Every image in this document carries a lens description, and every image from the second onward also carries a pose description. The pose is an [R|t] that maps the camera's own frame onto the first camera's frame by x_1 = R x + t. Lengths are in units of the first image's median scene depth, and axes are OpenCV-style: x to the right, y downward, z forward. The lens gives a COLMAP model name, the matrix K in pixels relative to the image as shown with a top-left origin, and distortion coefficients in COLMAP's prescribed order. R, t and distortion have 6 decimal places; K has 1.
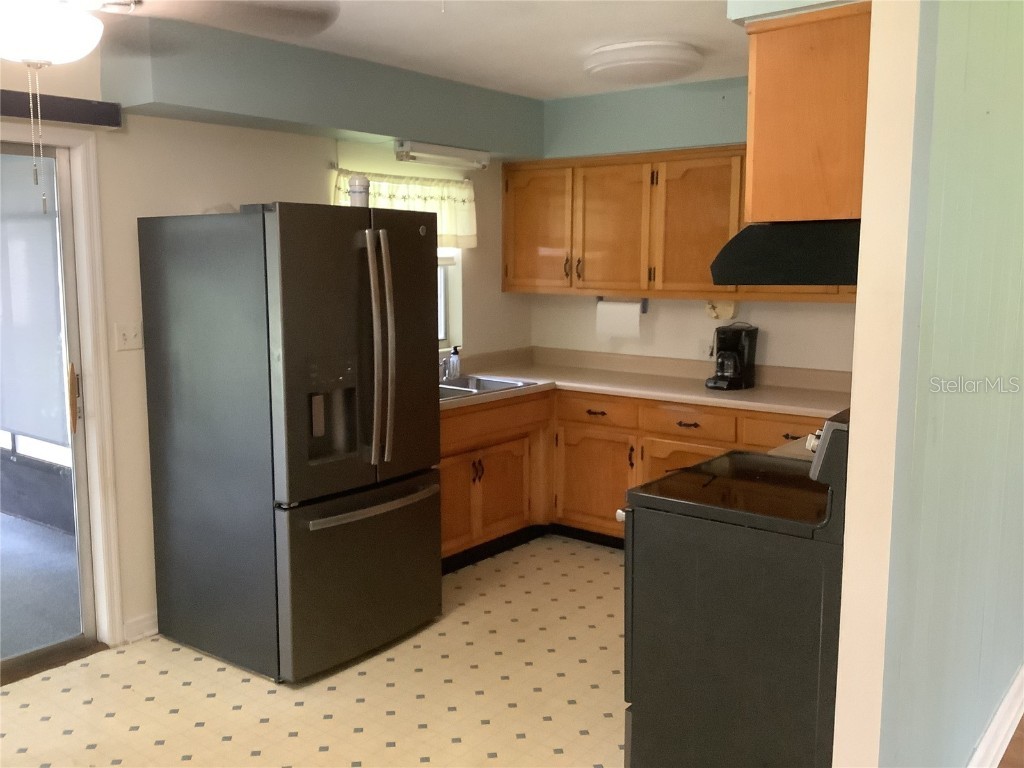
lens RADIAL K [[928.9, 0, 513.2], [0, 928.9, 377.9], [0, 0, 1]] dist [0.086299, -0.150816]
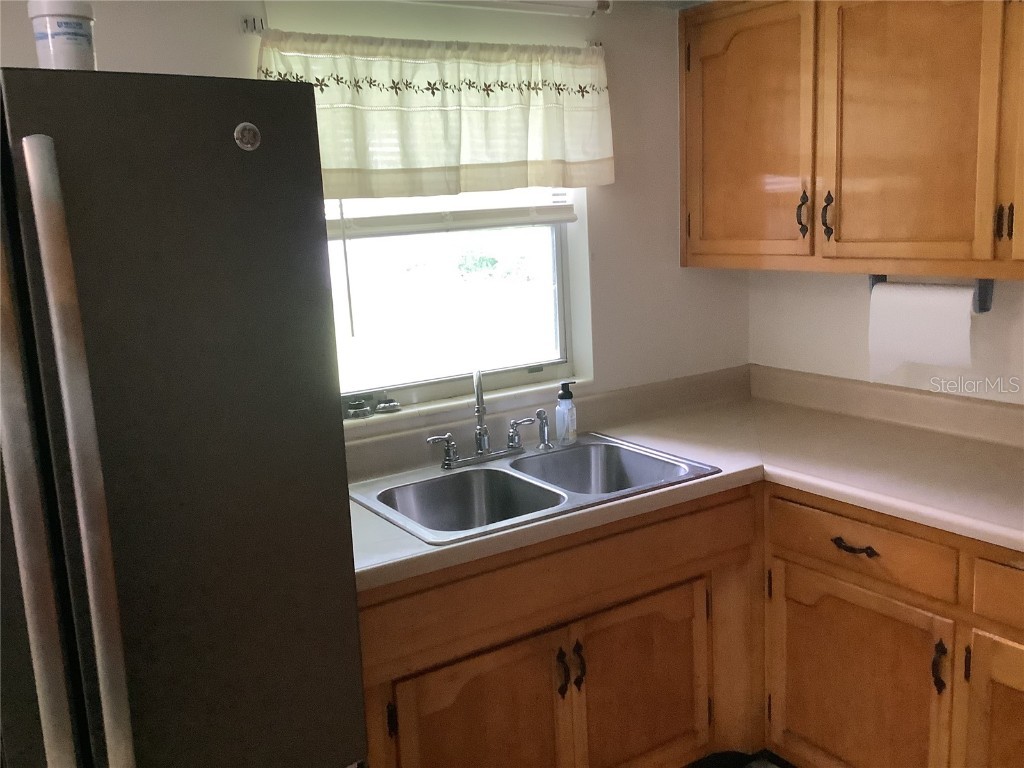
lens RADIAL K [[935.3, 0, 512.0], [0, 935.3, 384.0], [0, 0, 1]] dist [0.085049, -0.156042]
pose [[0.943465, 0.011313, -0.331279, 0.080882], [0.007926, 0.998362, 0.056667, -0.063473], [0.331377, -0.056090, 0.941830, 0.515964]]
